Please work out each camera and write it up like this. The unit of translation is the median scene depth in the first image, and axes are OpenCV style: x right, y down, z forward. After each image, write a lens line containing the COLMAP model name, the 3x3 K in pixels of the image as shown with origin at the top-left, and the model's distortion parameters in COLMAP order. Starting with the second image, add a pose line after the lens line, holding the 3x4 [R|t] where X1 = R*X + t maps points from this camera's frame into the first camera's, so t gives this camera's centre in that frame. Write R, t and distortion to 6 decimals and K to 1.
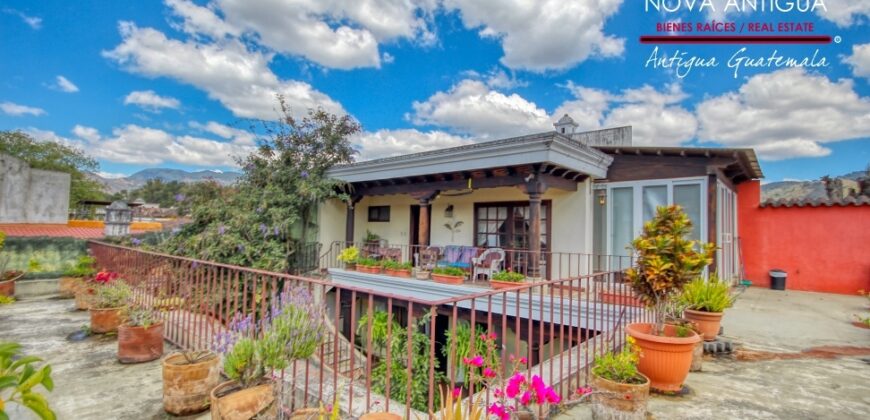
lens RADIAL K [[412.6, 0, 432.8], [0, 412.6, 220.4], [0, 0, 1]] dist [-0.001843, 0.000106]
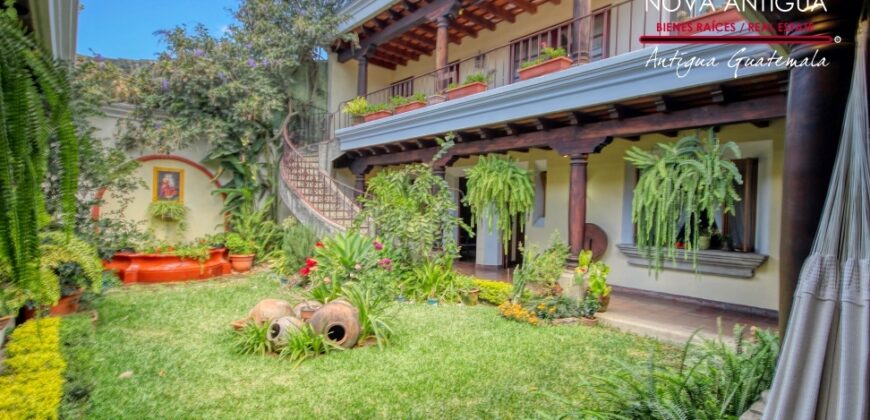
lens RADIAL K [[412.6, 0, 432.8], [0, 412.6, 220.4], [0, 0, 1]] dist [-0.001843, 0.000106]
pose [[0.993307, 0.005681, -0.115366, 0.041592], [-0.000799, 0.999104, 0.042318, 0.259587], [0.115503, -0.041943, 0.992421, 0.175584]]
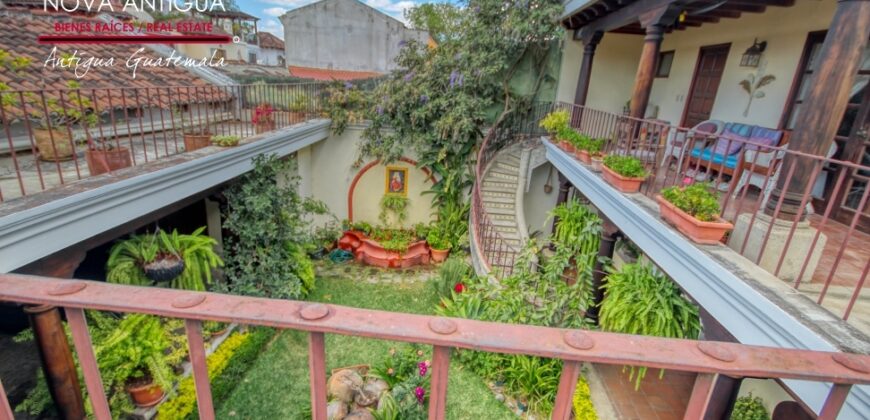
lens RADIAL K [[412.6, 0, 432.8], [0, 412.6, 220.4], [0, 0, 1]] dist [-0.001843, 0.000106]
pose [[0.622061, 0.275165, -0.733024, 0.223439], [-0.035702, 0.945206, 0.324517, 0.020814], [0.782154, -0.175699, 0.597800, 0.350009]]
